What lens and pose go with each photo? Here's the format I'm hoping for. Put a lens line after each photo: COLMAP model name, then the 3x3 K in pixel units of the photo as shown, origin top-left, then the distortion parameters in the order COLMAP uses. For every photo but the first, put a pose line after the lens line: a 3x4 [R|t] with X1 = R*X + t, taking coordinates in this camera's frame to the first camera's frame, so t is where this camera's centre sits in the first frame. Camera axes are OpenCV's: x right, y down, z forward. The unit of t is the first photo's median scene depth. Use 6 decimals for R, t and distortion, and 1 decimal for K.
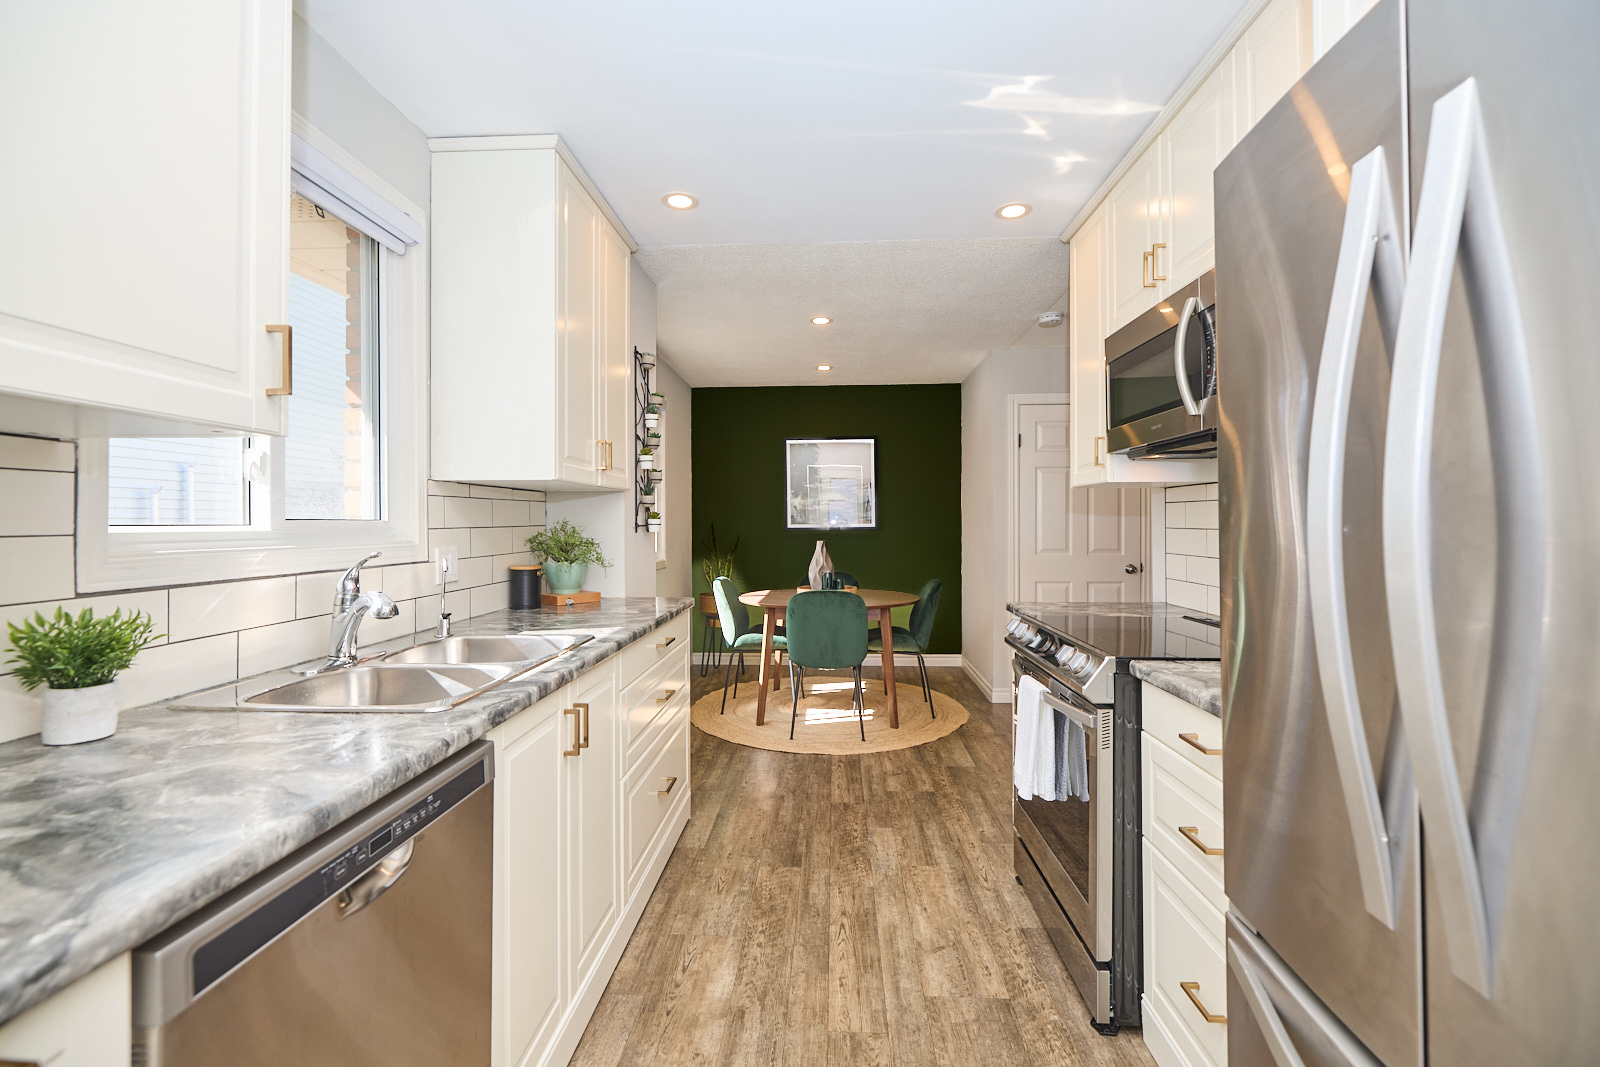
lens RADIAL K [[680.9, 0, 798.7], [0, 680.9, 520.3], [0, 0, 1]] dist [-0.001149, -0.000403]
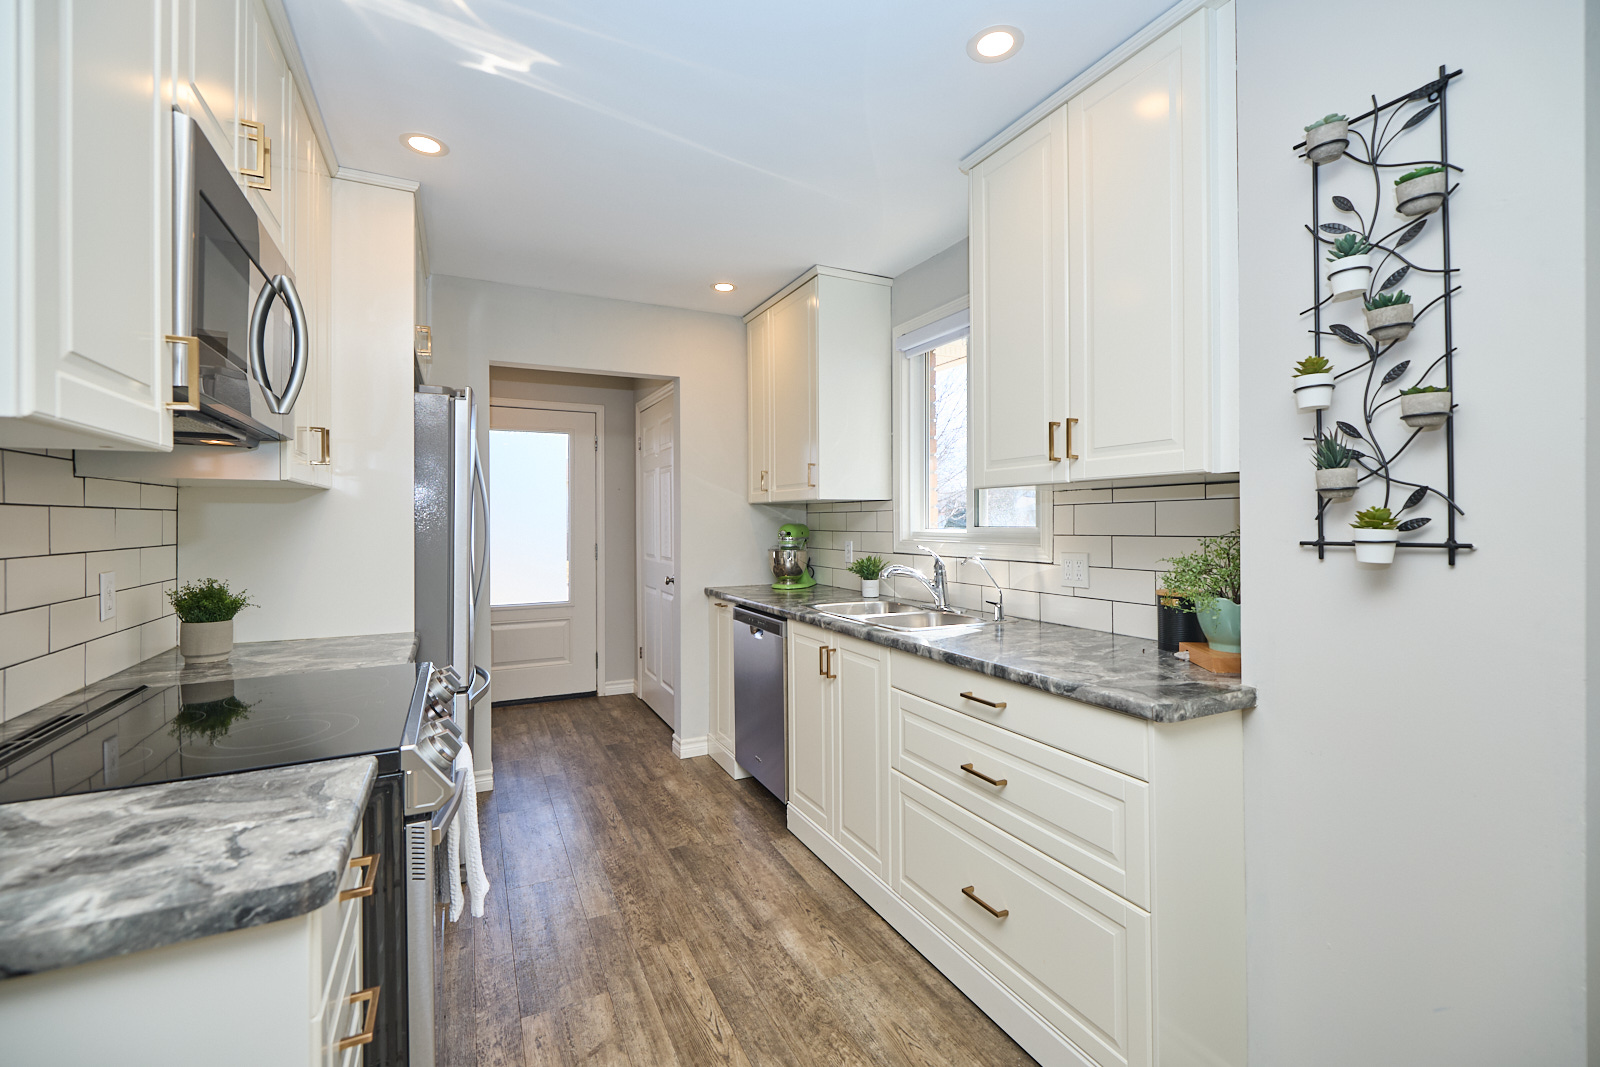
lens RADIAL K [[680.9, 0, 804.6], [0, 680.9, 518.1], [0, 0, 1]] dist [-0.001149, -0.000403]
pose [[-0.870400, 0.004140, -0.492327, 0.375316], [0.008895, 0.999934, -0.007317, -0.010875], [0.492264, -0.010748, -0.870379, 1.785995]]
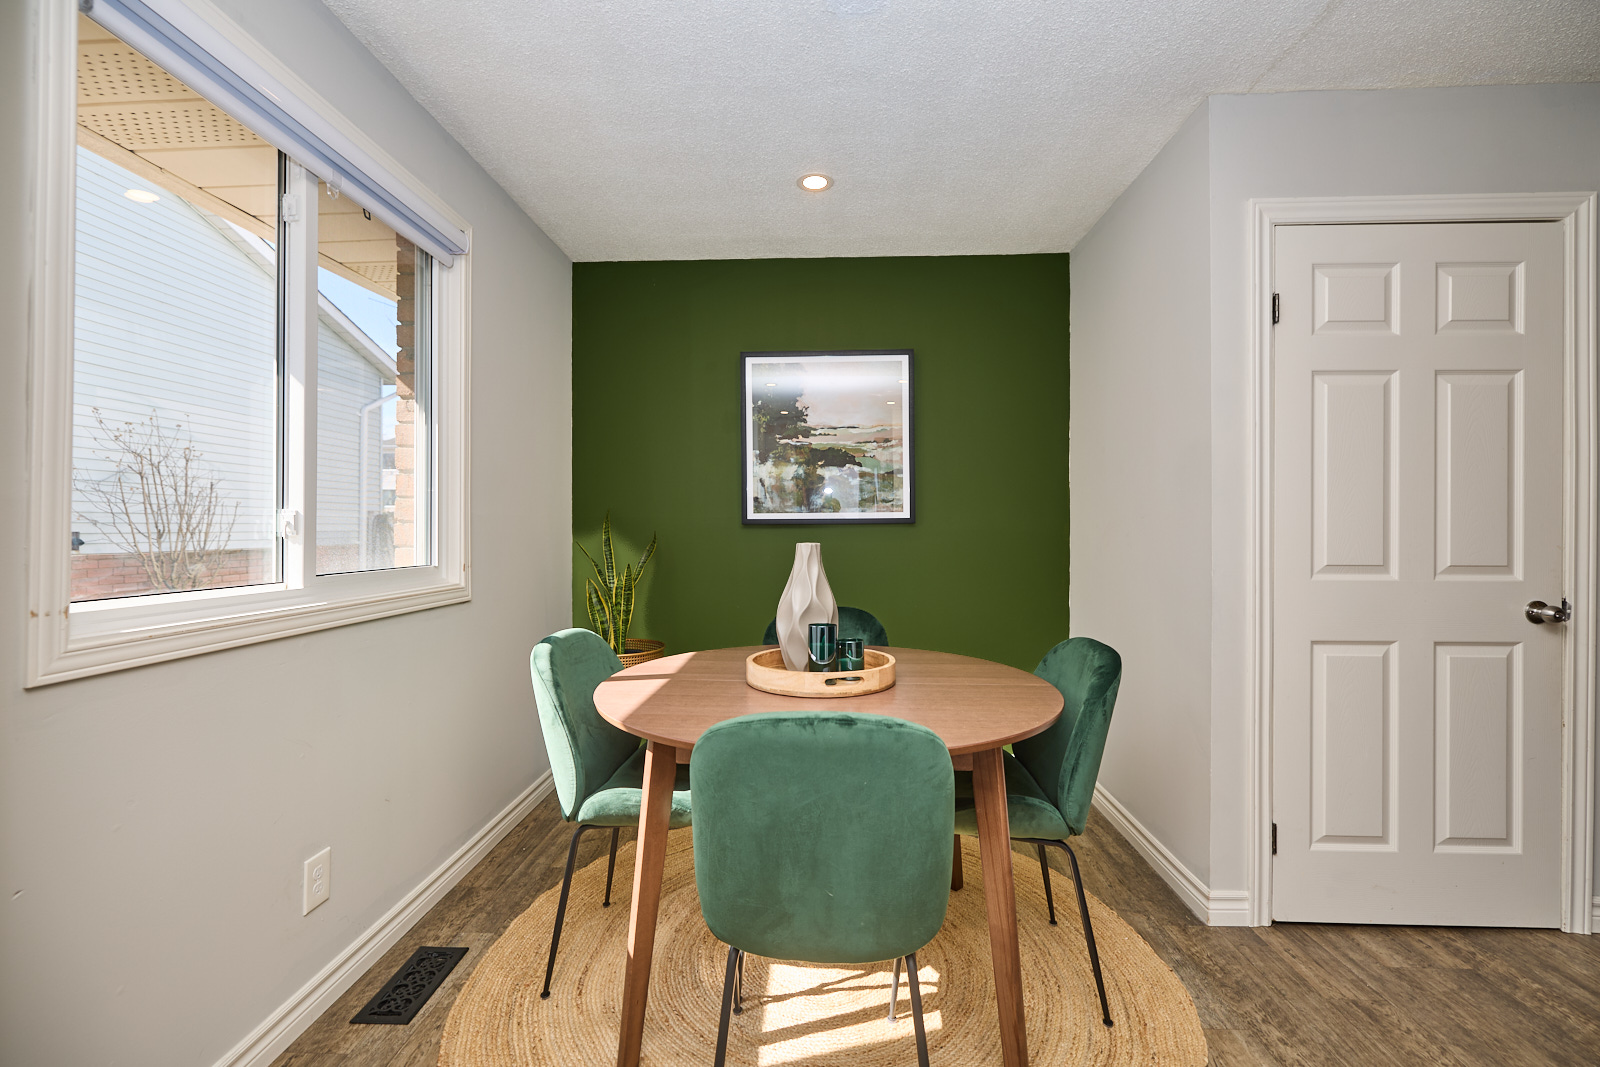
lens RADIAL K [[680.9, 0, 798.7], [0, 680.9, 525.5], [0, 0, 1]] dist [-0.001149, -0.000403]
pose [[0.999906, 0.004097, 0.013085, 0.049093], [-0.004115, 0.999991, 0.001302, 0.043013], [-0.013080, -0.001356, 0.999914, 1.304098]]
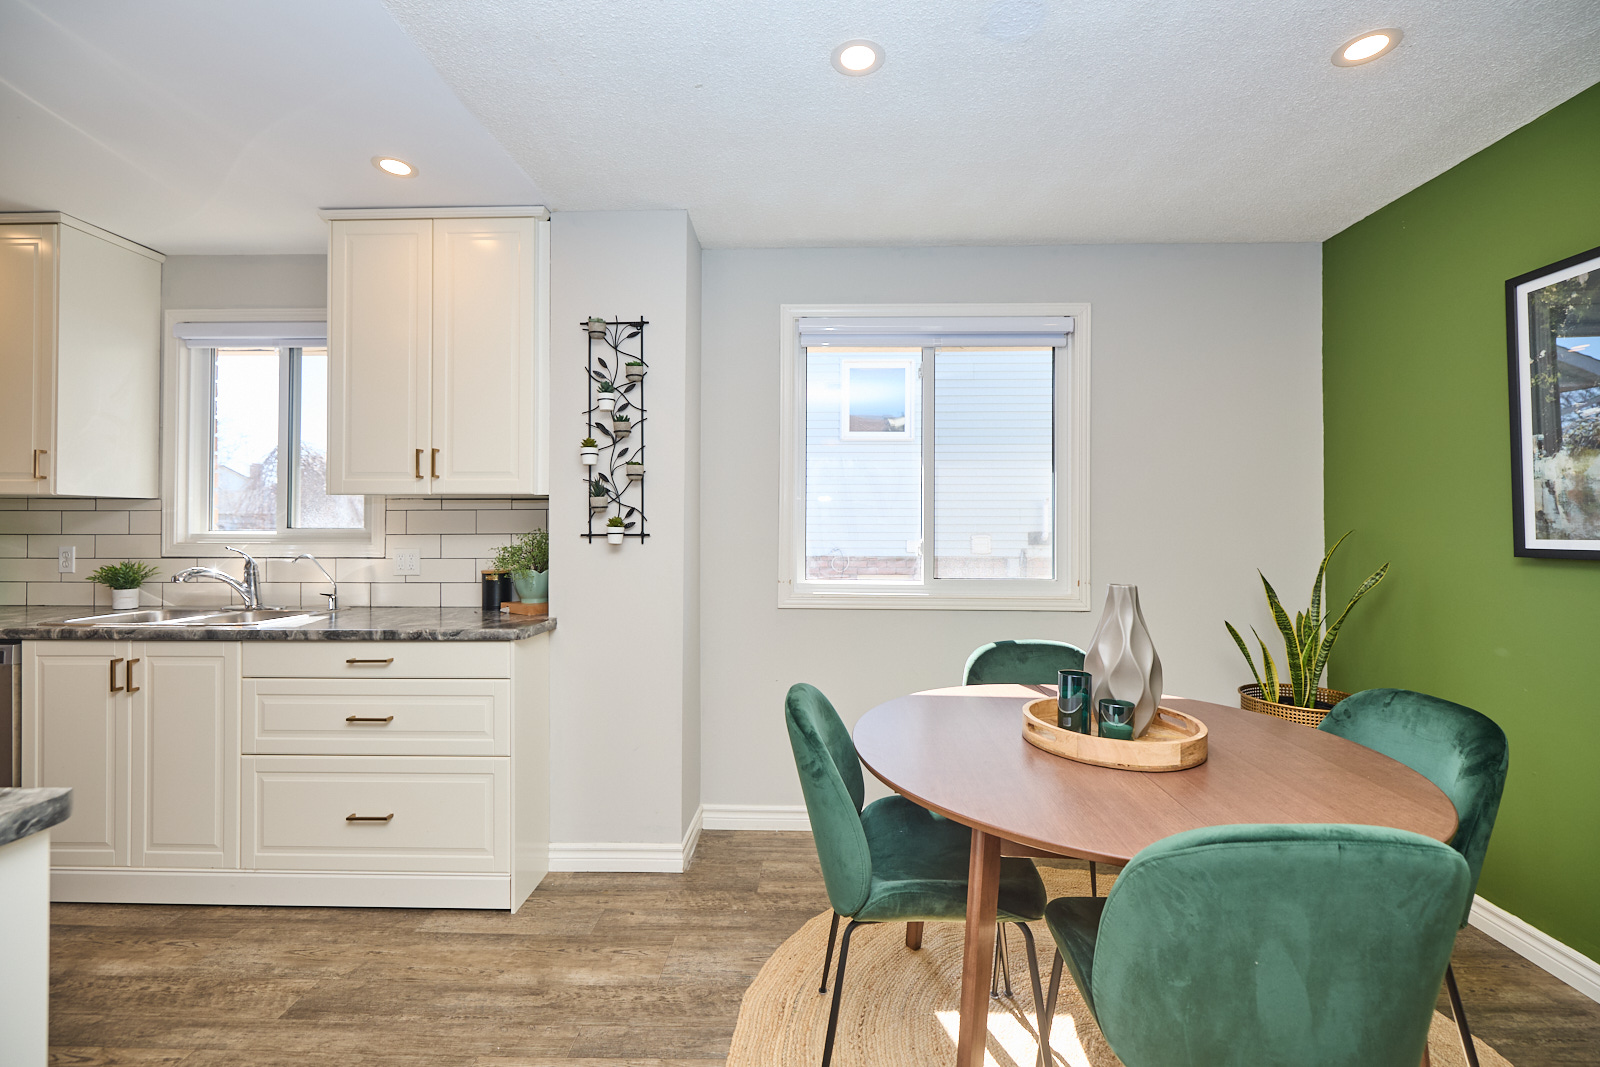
lens RADIAL K [[680.9, 0, 803.1], [0, 680.9, 519.6], [0, 0, 1]] dist [-0.001149, -0.000403]
pose [[0.023903, -0.009054, -0.999673, 0.868090], [0.002646, 0.999956, -0.008993, -0.002933], [0.999711, -0.002431, 0.023925, 1.822378]]
